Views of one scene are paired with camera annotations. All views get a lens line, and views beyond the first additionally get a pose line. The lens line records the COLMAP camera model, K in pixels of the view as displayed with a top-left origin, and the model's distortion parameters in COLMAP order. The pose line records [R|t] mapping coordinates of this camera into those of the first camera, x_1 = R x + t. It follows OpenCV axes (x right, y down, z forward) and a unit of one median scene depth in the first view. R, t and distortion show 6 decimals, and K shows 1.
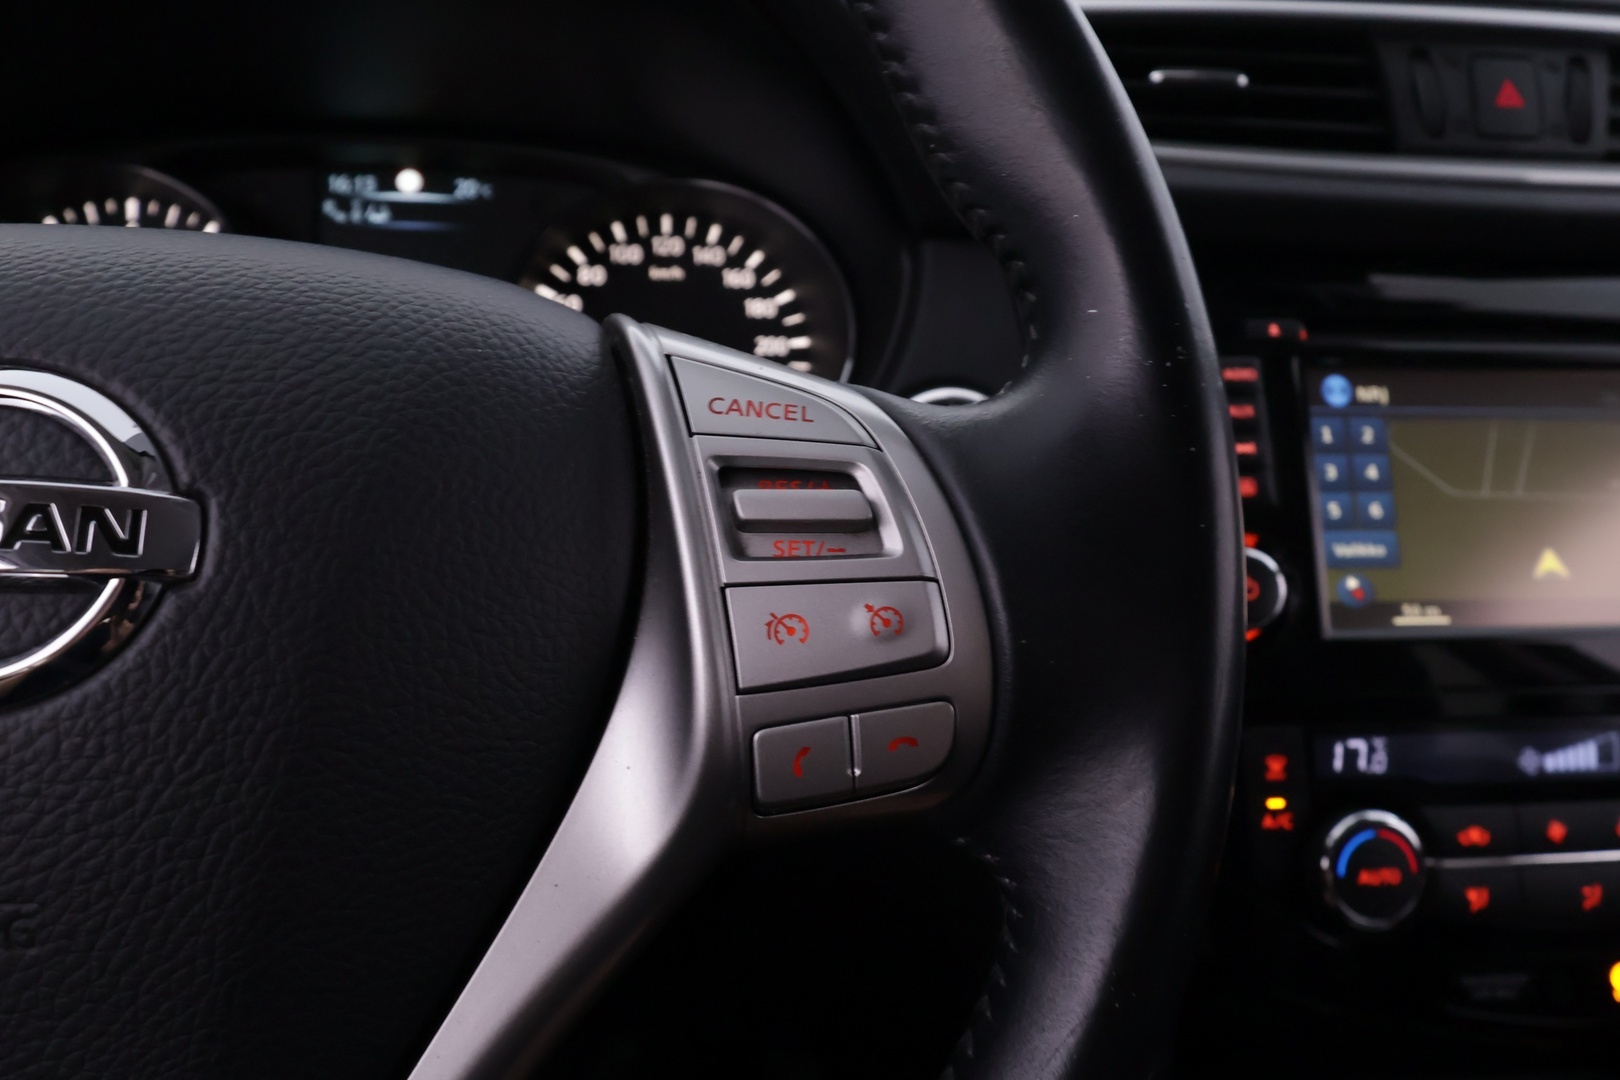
lens RADIAL K [[1393.9, 0, 786.2], [0, 1393.9, 537.1], [0, 0, 1]] dist [-0.008904, 0.009242]
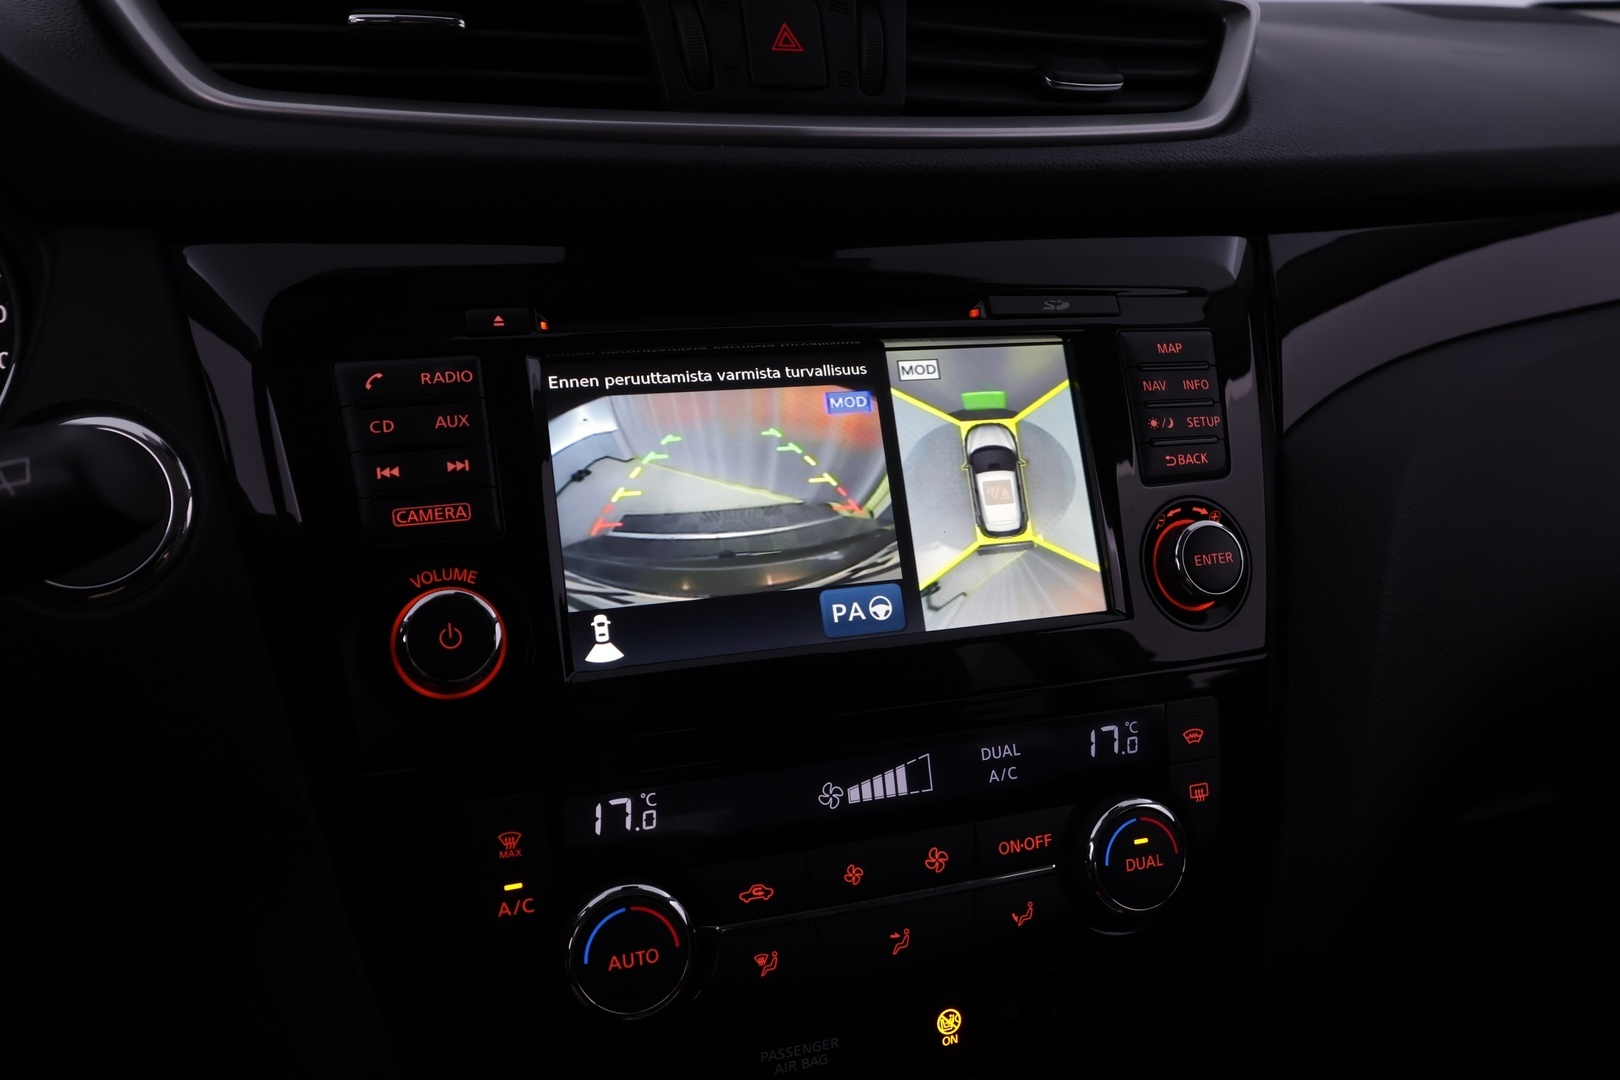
lens RADIAL K [[1393.9, 0, 817.0], [0, 1393.9, 537.1], [0, 0, 1]] dist [-0.008904, 0.009242]
pose [[0.979881, -0.078399, 0.183540, 0.383963], [0.075368, 0.996880, 0.023446, -0.024616], [-0.184805, -0.009142, 0.982733, 0.137067]]
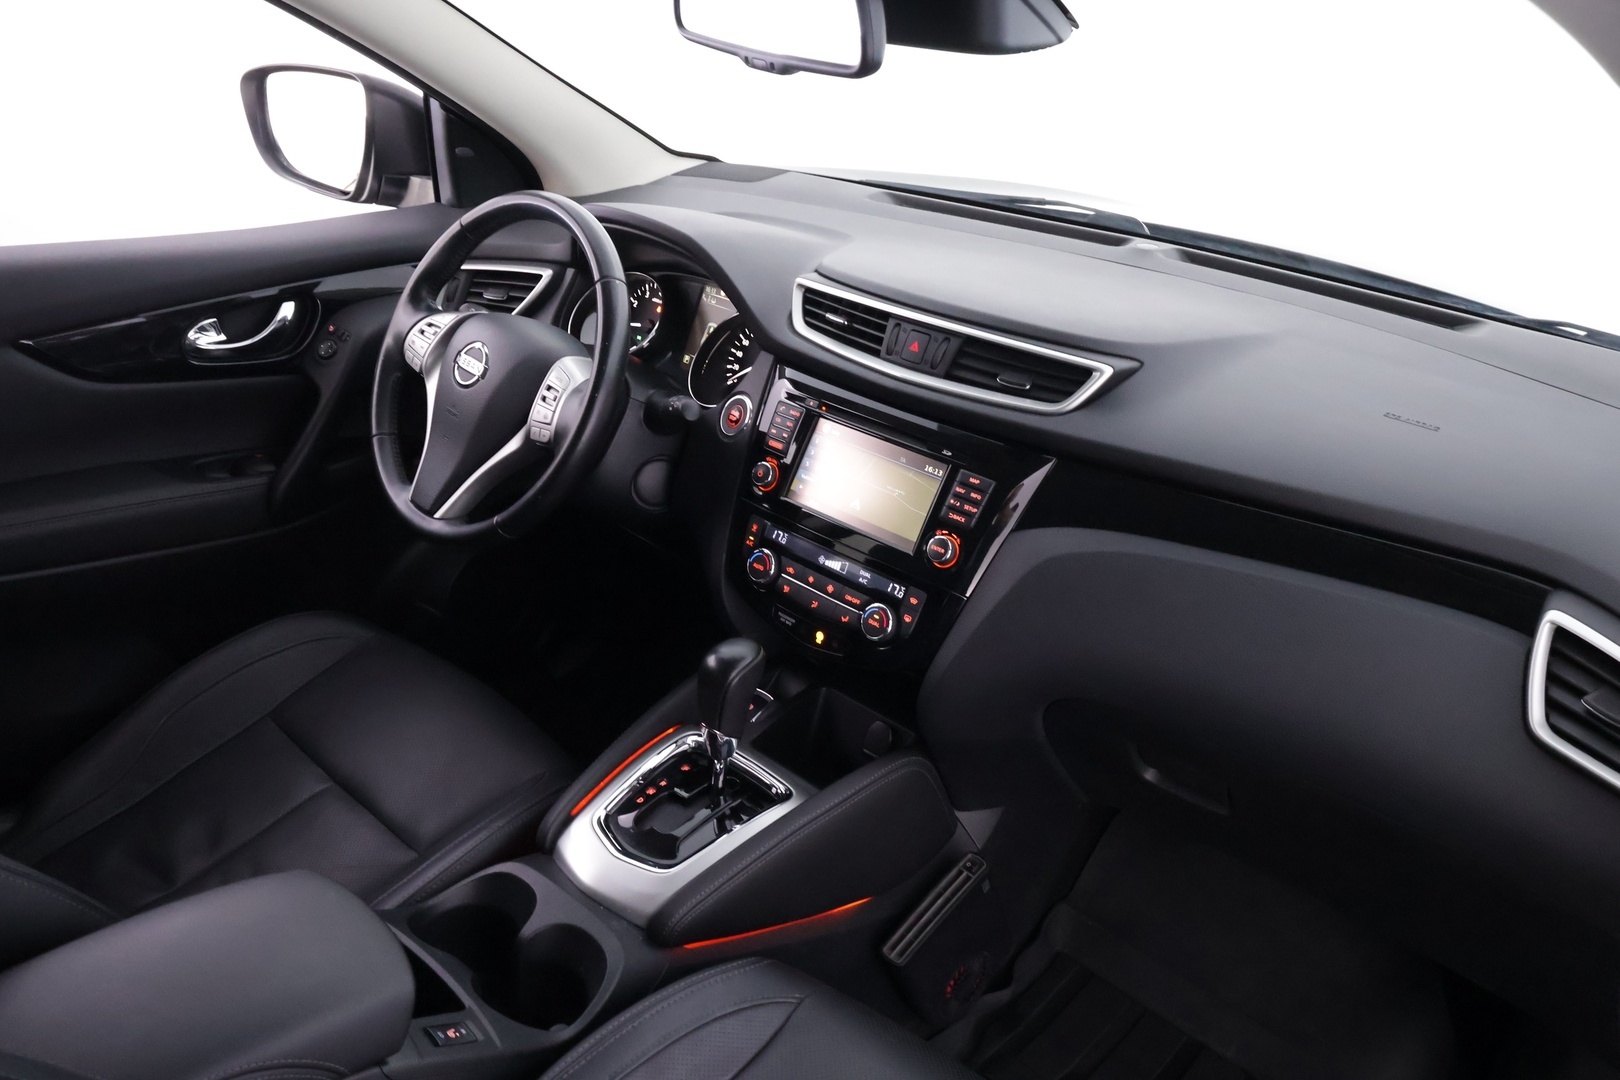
lens RADIAL K [[1393.9, 0, 814.9], [0, 1393.9, 542.2], [0, 0, 1]] dist [-0.008904, 0.009242]
pose [[0.588112, 0.308757, -0.747525, 2.852669], [-0.274014, 0.945666, 0.175017, -0.413351], [0.760947, 0.101903, 0.640761, -0.992376]]
